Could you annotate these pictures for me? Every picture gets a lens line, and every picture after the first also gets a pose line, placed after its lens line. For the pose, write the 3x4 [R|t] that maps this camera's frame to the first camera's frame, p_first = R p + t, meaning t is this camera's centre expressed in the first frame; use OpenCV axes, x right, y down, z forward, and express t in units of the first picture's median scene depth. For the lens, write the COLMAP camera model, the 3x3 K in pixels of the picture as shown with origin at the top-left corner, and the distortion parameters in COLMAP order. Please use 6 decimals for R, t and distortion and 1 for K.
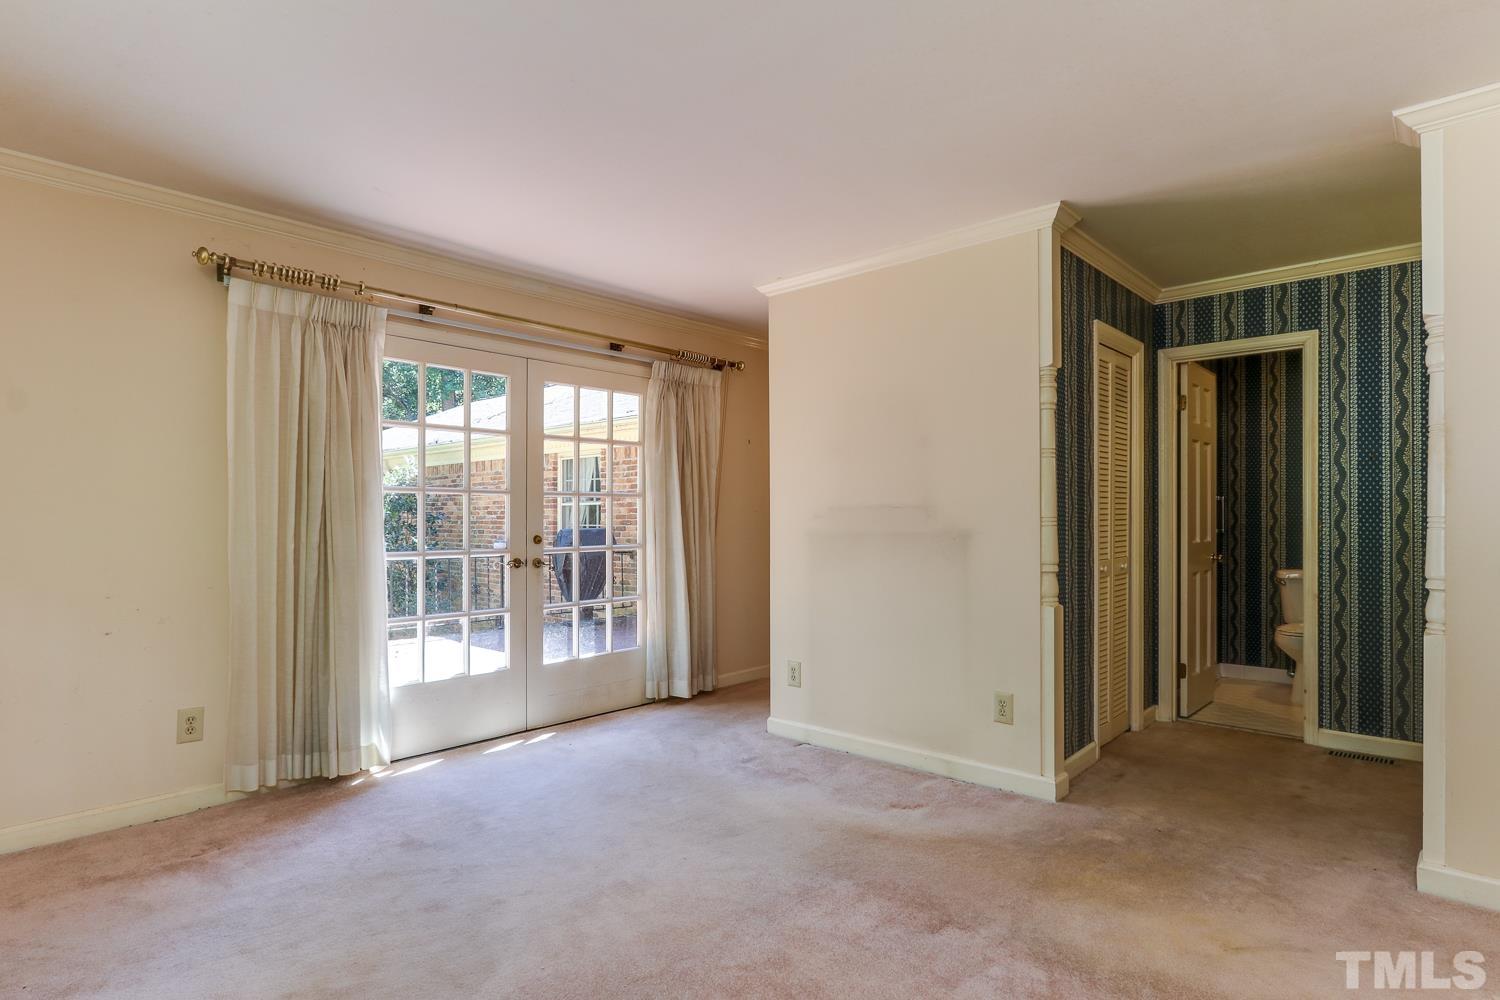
lens RADIAL K [[792.7, 0, 733.2], [0, 792.7, 510.3], [0, 0, 1]] dist [-0.002776, 0.002537]
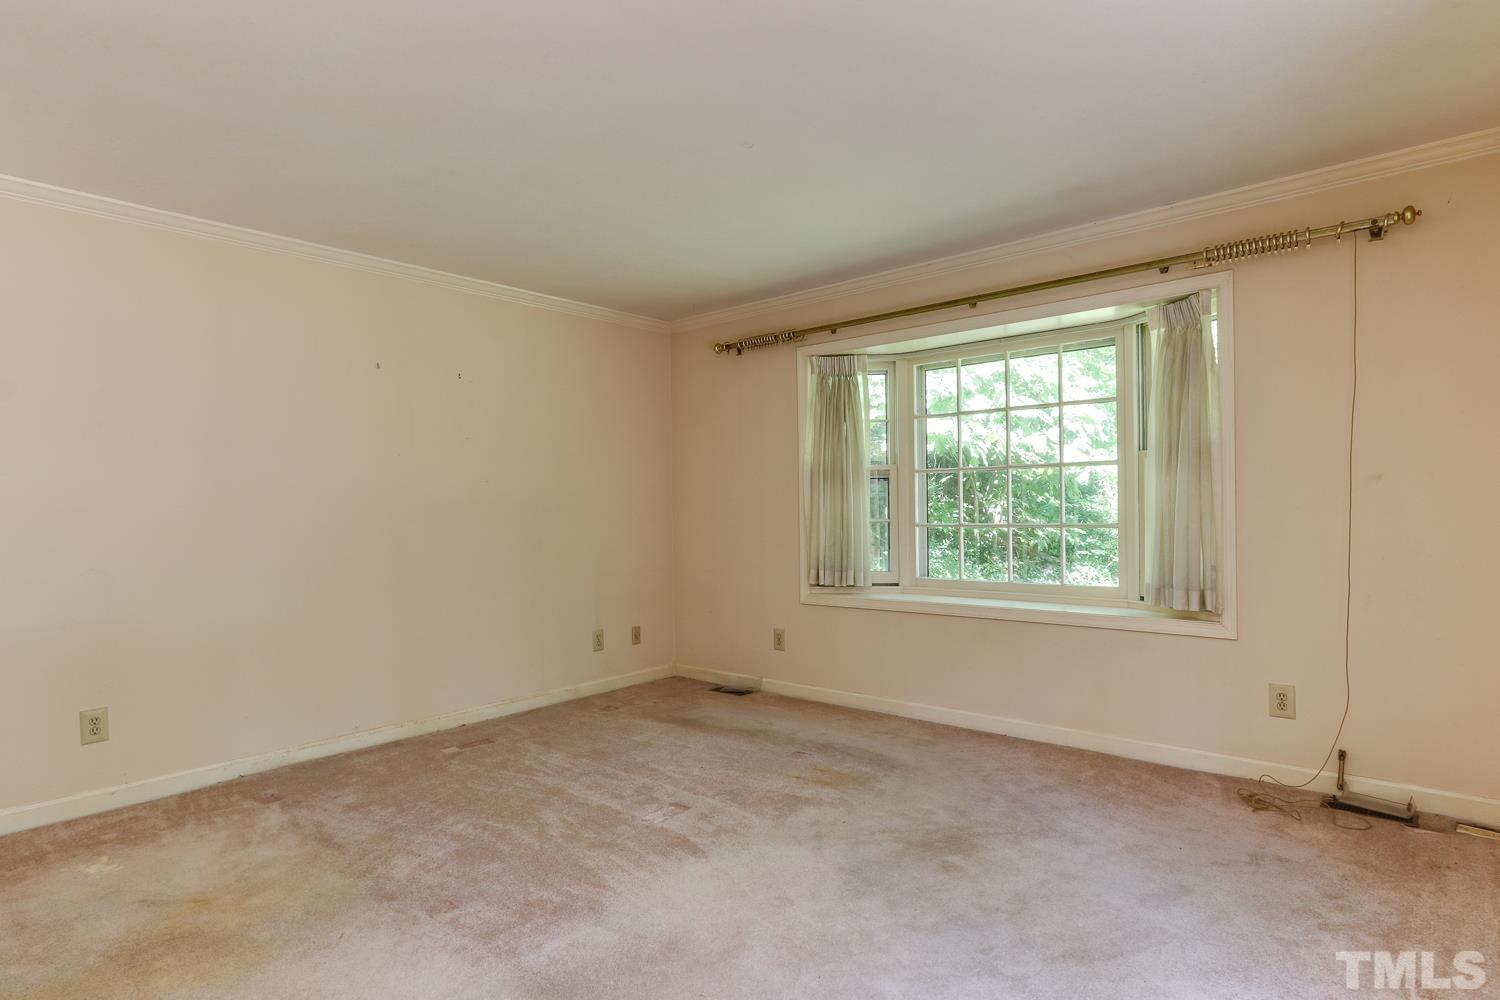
lens RADIAL K [[792.7, 0, 733.2], [0, 792.7, 510.3], [0, 0, 1]] dist [-0.002776, 0.002537]
pose [[-0.999863, 0.011218, -0.012201, -0.066602], [0.011298, 0.999916, -0.006430, 0.018041], [0.012127, -0.006566, -0.999905, 1.223309]]
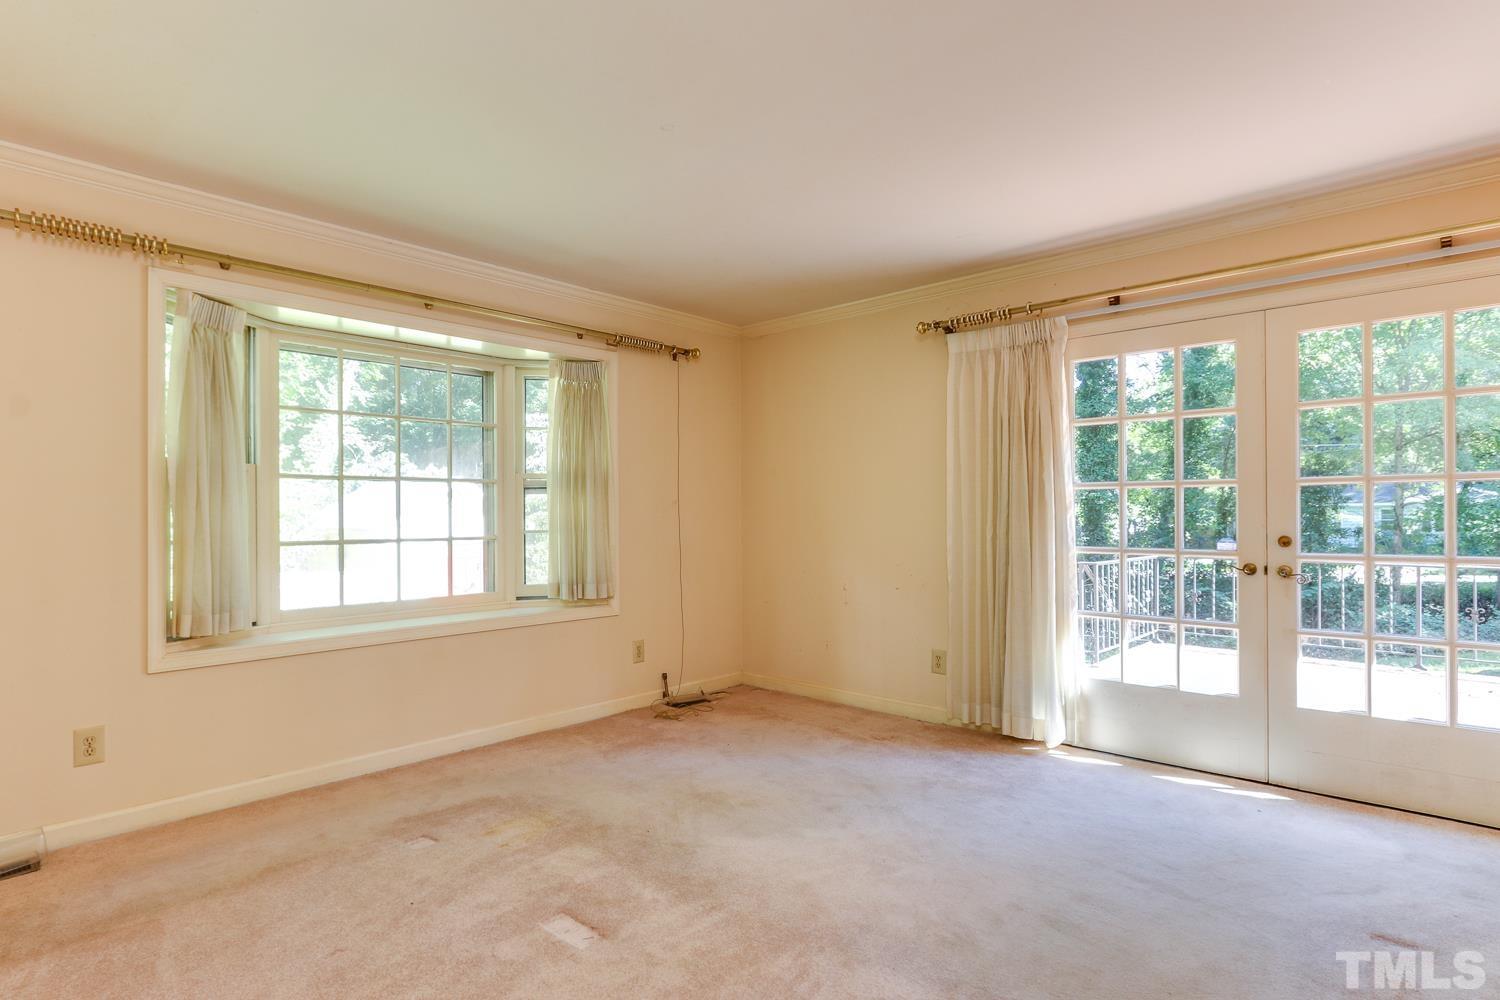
lens RADIAL K [[792.7, 0, 733.2], [0, 792.7, 510.3], [0, 0, 1]] dist [-0.002776, 0.002537]
pose [[-0.005429, -0.006422, -0.999965, 0.601122], [0.009052, 0.999938, -0.006471, 0.008022], [0.999944, -0.009087, -0.005371, 0.541671]]
